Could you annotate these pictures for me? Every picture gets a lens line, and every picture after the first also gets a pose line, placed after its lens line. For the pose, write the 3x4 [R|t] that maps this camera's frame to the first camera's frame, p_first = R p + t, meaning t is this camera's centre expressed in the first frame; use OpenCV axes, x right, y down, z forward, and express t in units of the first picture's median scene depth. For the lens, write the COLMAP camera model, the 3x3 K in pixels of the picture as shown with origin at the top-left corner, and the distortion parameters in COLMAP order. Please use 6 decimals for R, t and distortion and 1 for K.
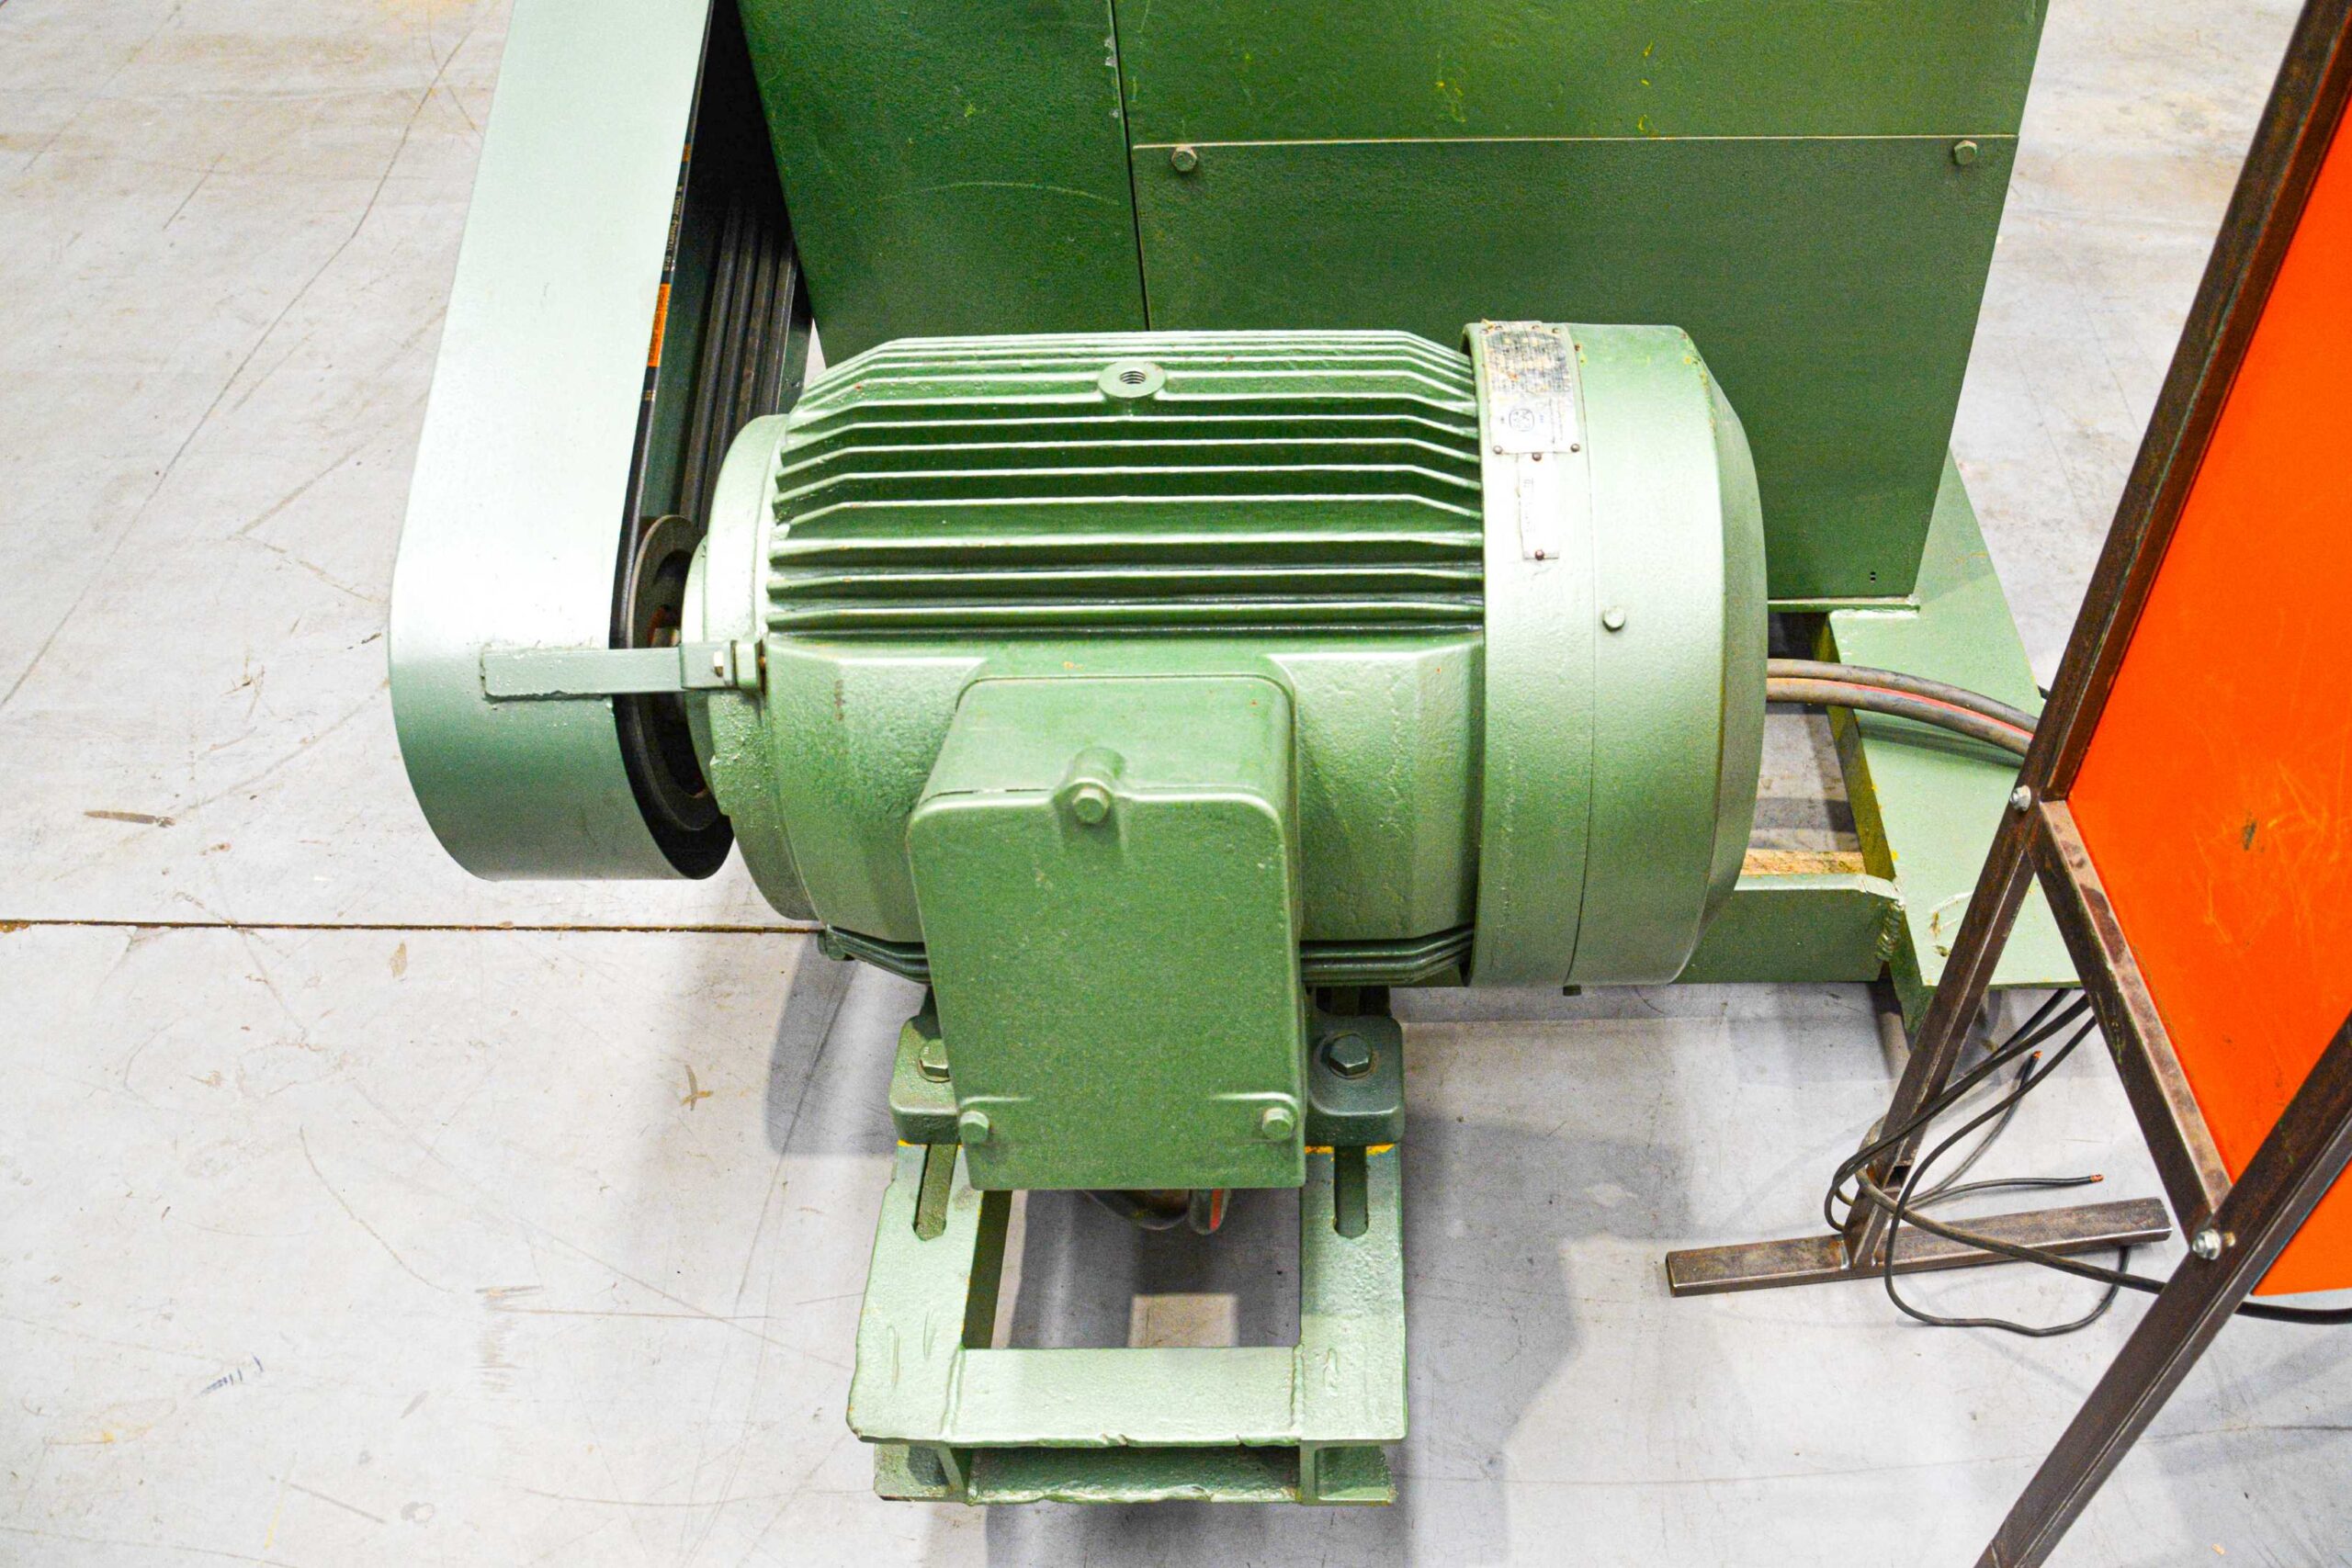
lens RADIAL K [[1365.5, 0, 1213.1], [0, 1365.5, 782.9], [0, 0, 1]] dist [-0.066691, 0.013405]
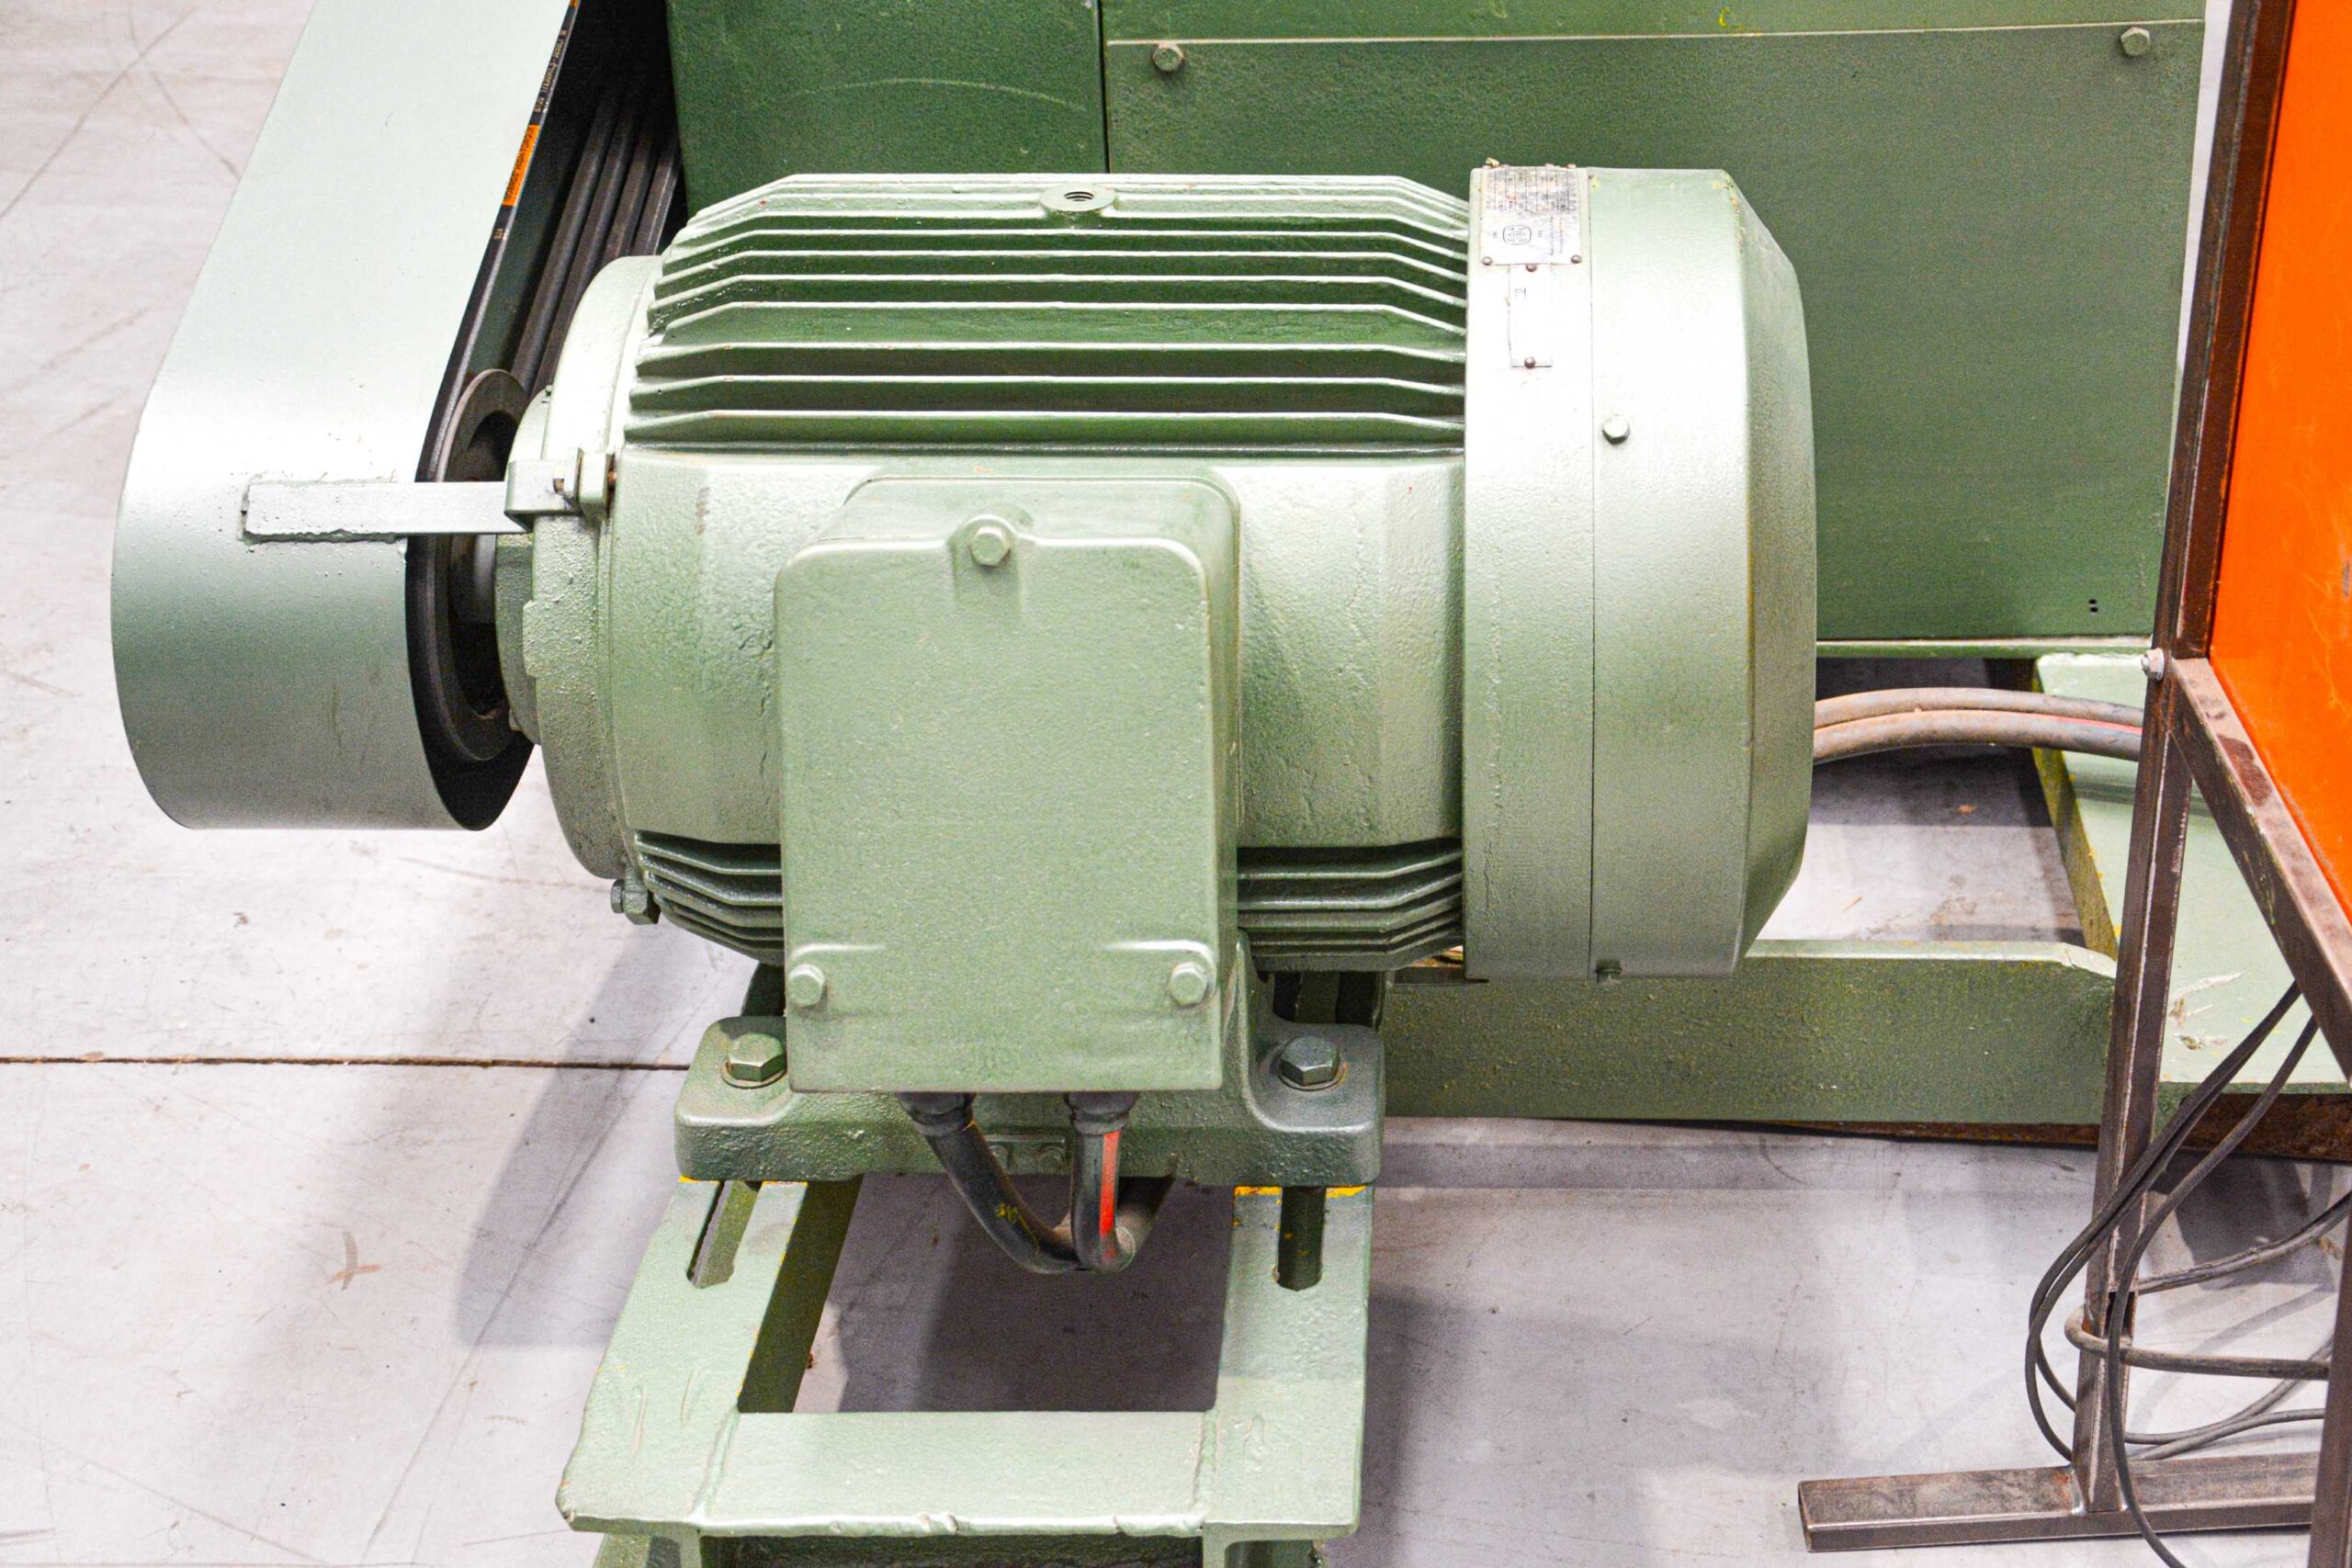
lens RADIAL K [[2856.5, 0, 1171.4], [0, 2856.5, 734.7], [0, 0, 1]] dist [0.110648, 0.063442]
pose [[0.997490, 0.046666, -0.053256, 0.099754], [-0.063394, 0.923608, -0.378060, 0.621917], [0.031545, 0.380488, 0.924248, -0.498147]]
